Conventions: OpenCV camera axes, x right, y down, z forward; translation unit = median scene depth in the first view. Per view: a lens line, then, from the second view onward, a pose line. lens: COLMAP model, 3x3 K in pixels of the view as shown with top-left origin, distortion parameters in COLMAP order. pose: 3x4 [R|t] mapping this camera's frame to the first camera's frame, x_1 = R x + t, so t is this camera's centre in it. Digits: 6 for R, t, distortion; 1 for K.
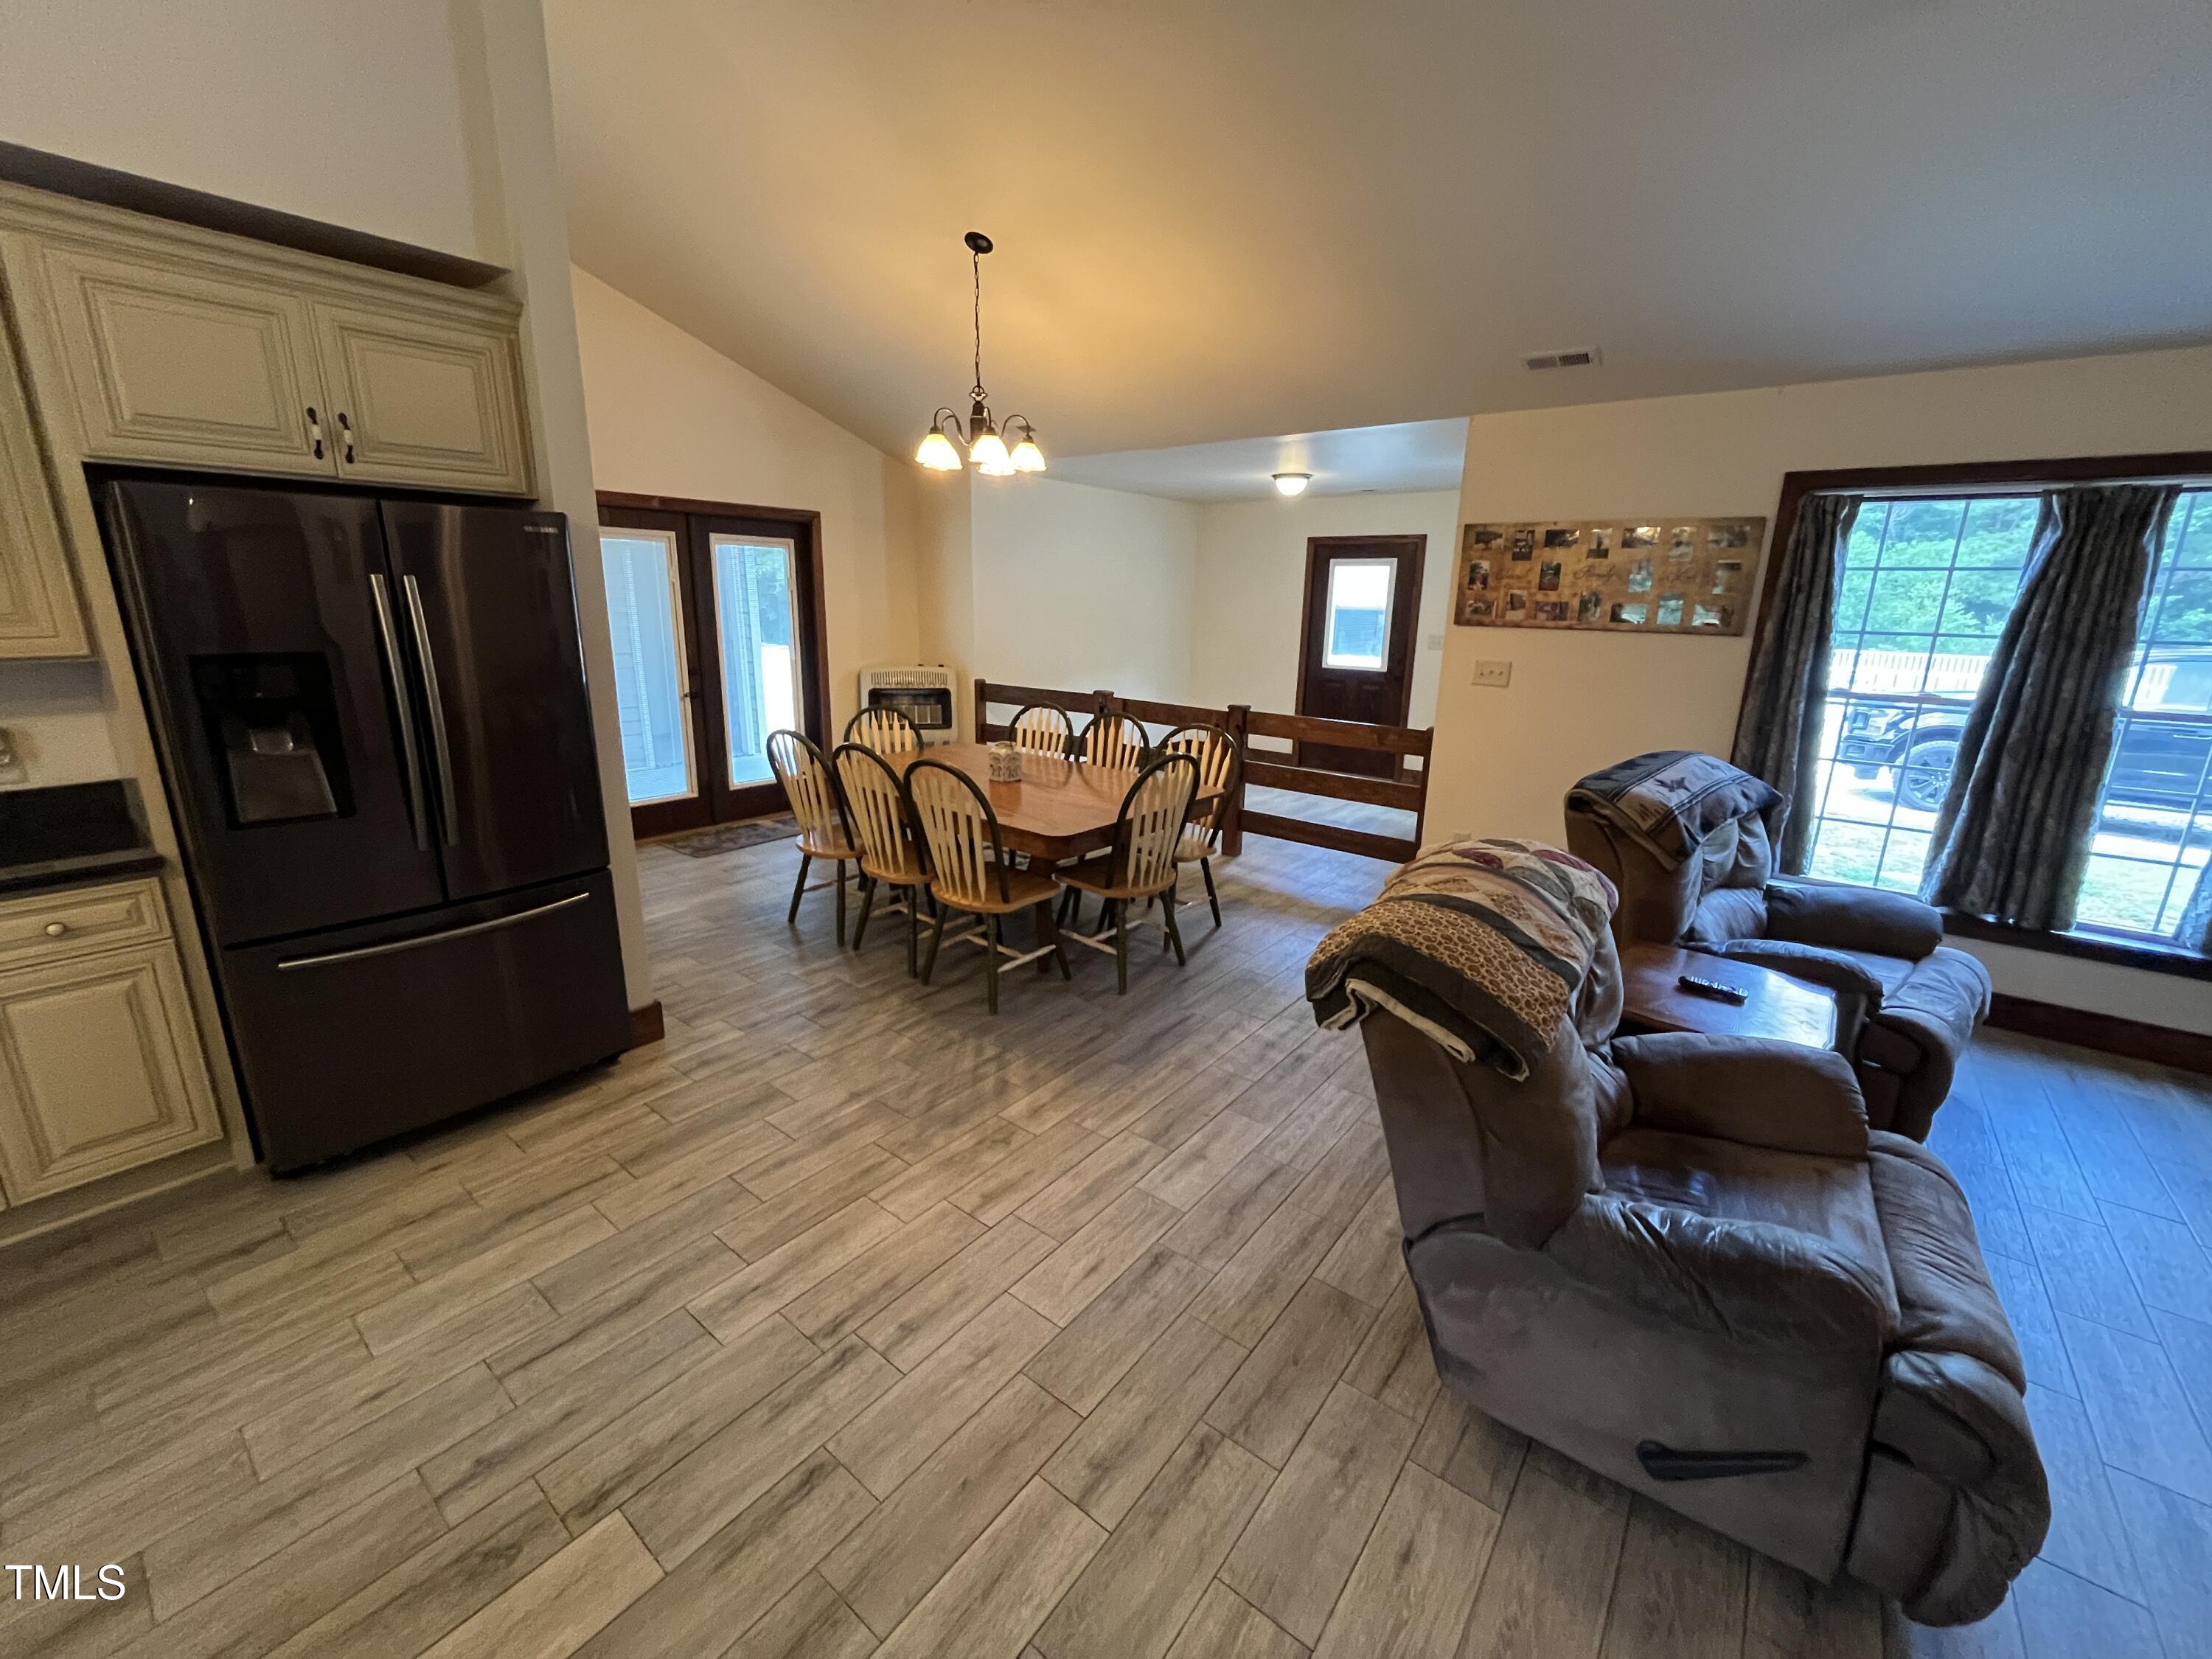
lens RADIAL K [[892.1, 0, 1103.4], [0, 892.1, 820.4], [0, 0, 1]] dist [-0.001800, -0.000993]
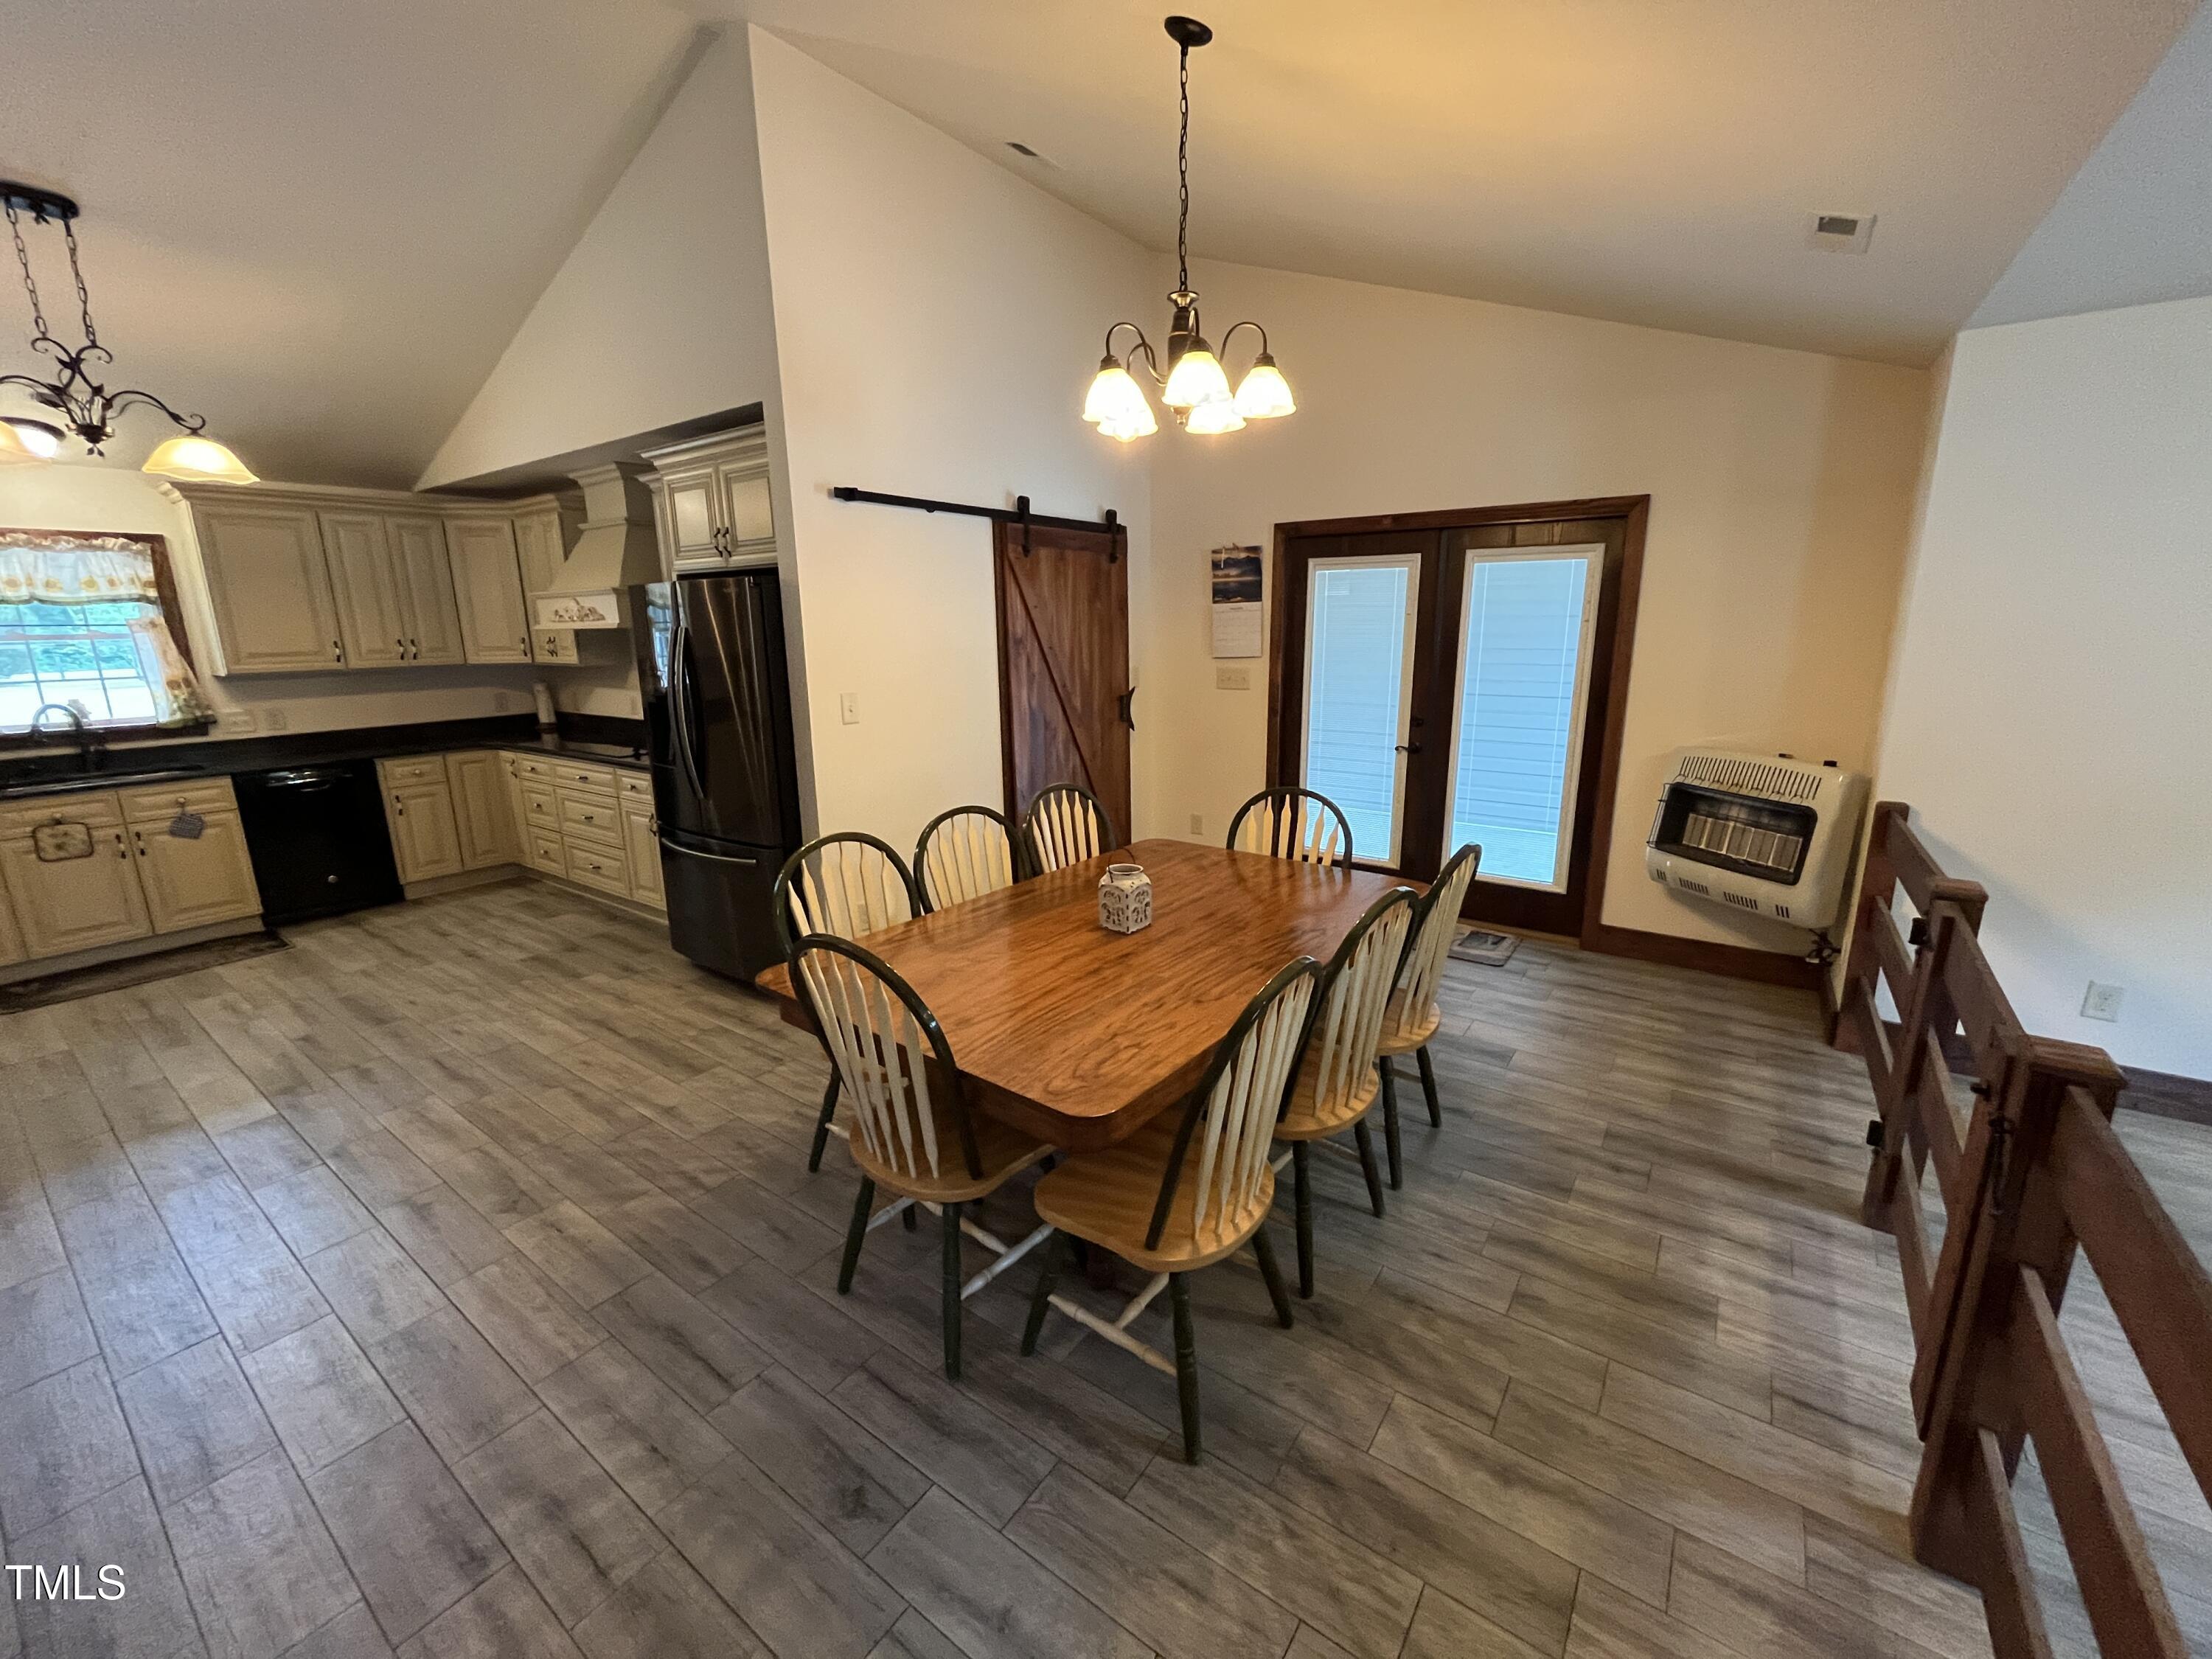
lens RADIAL K [[892.1, 0, 1100.7], [0, 892.1, 822.3], [0, 0, 1]] dist [-0.001800, -0.000993]
pose [[0.037551, 0.202239, -0.978616, 0.554235], [-0.231508, 0.954425, 0.188356, -0.261295], [0.972108, 0.219484, 0.082660, 1.054537]]
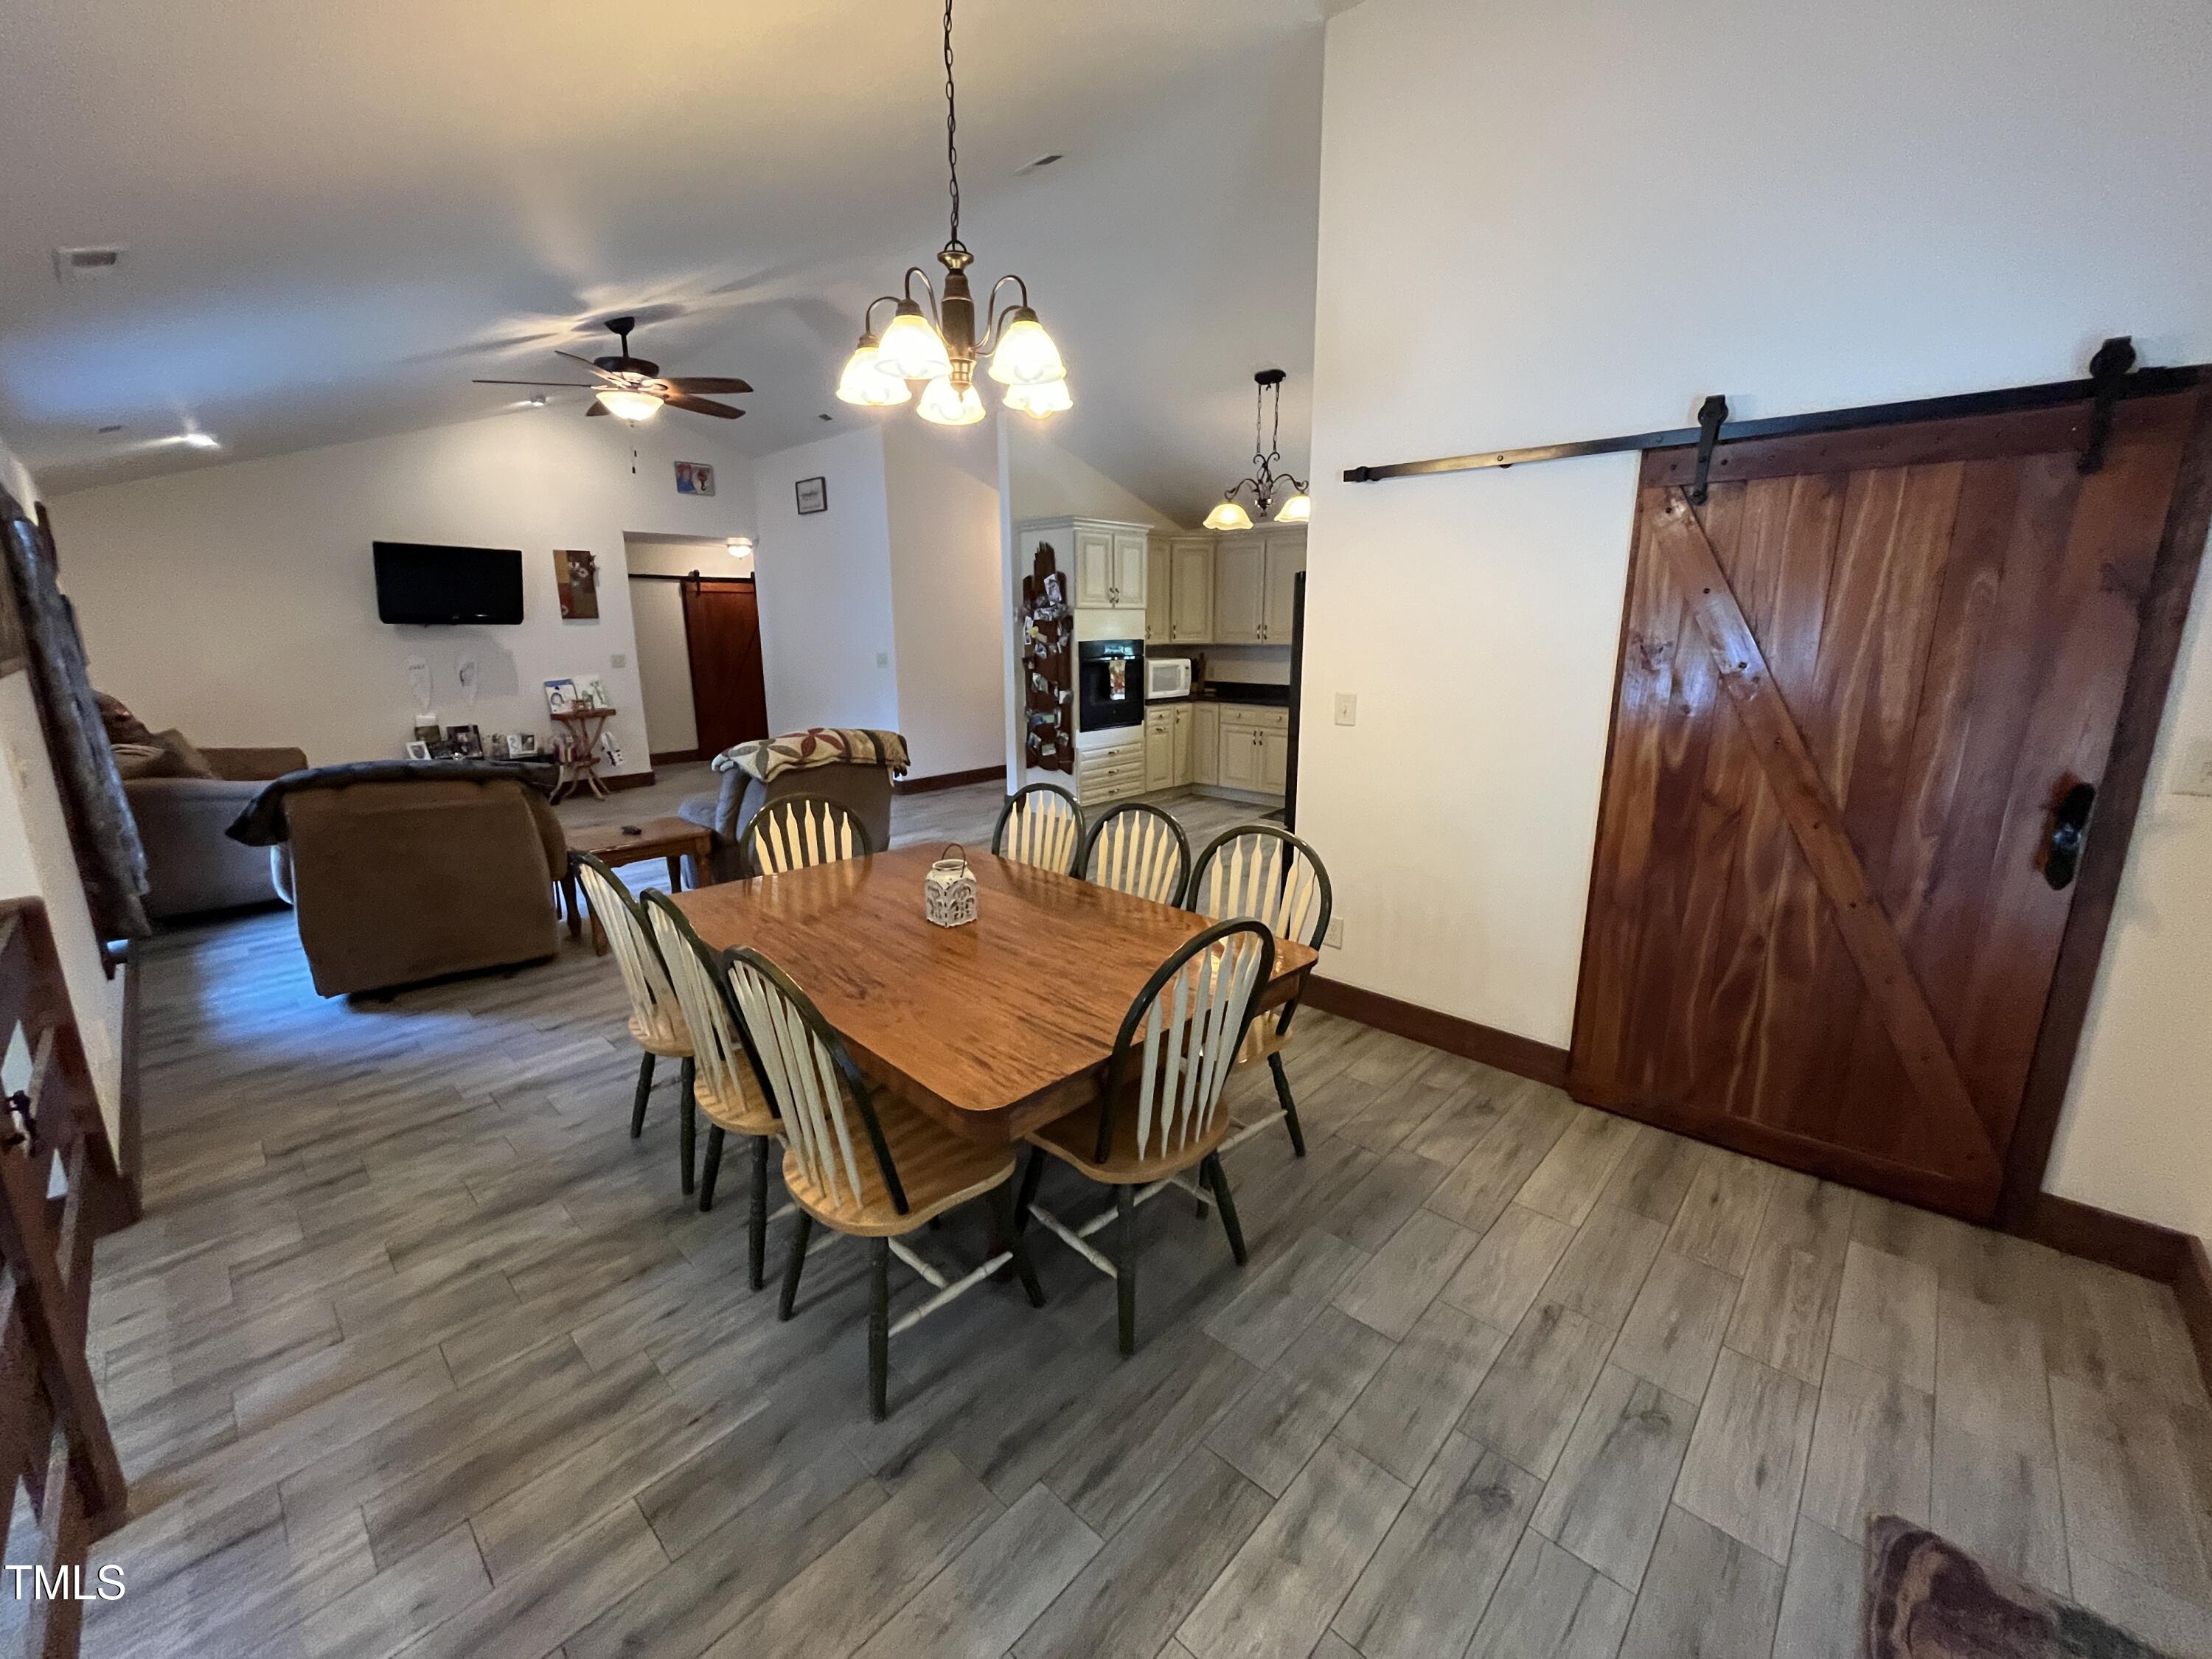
lens RADIAL K [[892.1, 0, 1103.4], [0, 892.1, 820.0], [0, 0, 1]] dist [-0.001800, -0.000993]
pose [[-0.995884, -0.032558, 0.084582, -0.308070], [0.009411, 0.891053, 0.453802, -0.454102], [-0.090142, 0.452731, -0.887079, 1.748214]]
